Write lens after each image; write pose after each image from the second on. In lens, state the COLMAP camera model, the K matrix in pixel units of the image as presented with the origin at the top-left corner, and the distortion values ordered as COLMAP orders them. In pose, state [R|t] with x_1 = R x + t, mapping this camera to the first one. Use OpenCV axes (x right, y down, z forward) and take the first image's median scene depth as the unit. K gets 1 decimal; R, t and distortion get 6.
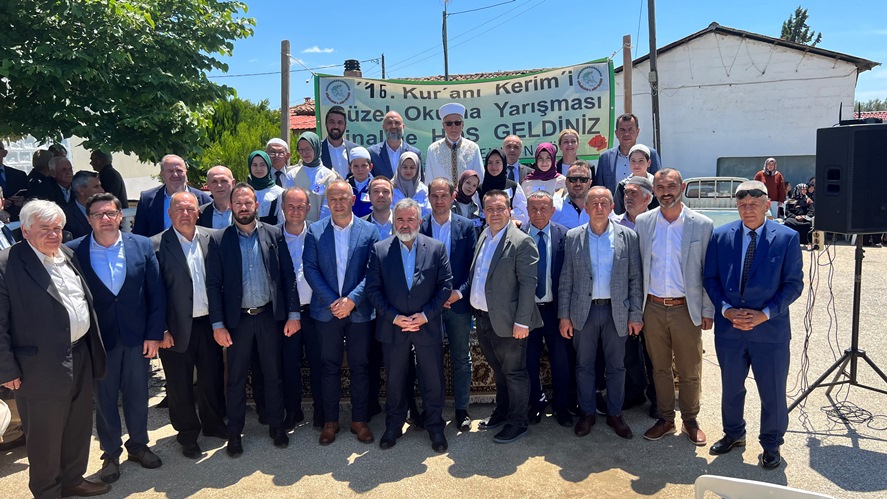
lens RADIAL K [[694.6, 0, 443.3], [0, 694.6, 248.1], [0, 0, 1]] dist [0.066550, -0.019031]
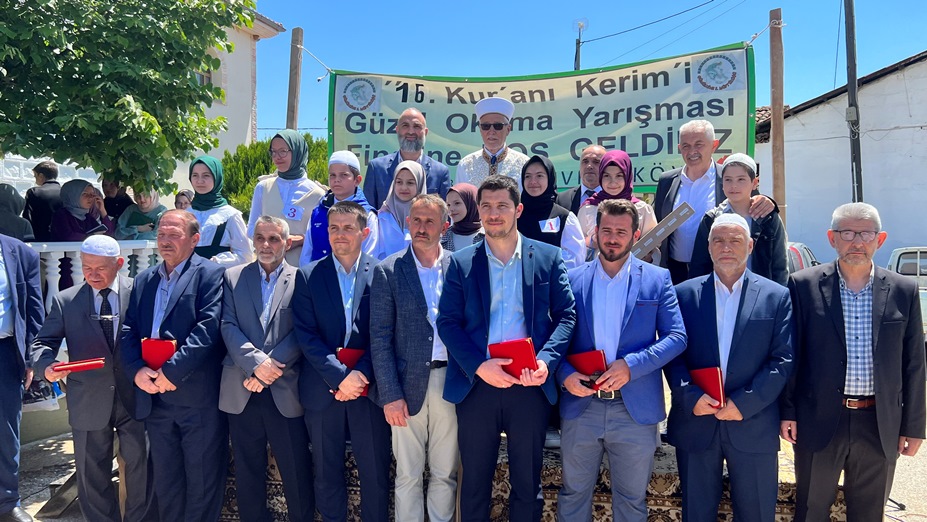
lens RADIAL K [[801.6, 0, 463.4], [0, 801.6, 262.4], [0, 0, 1]] dist [0.053895, 0.001610]
pose [[0.983706, 0.033976, -0.176547, 0.112331], [-0.049772, 0.995066, -0.085826, 0.018808], [0.172760, 0.093215, 0.980543, 0.208979]]
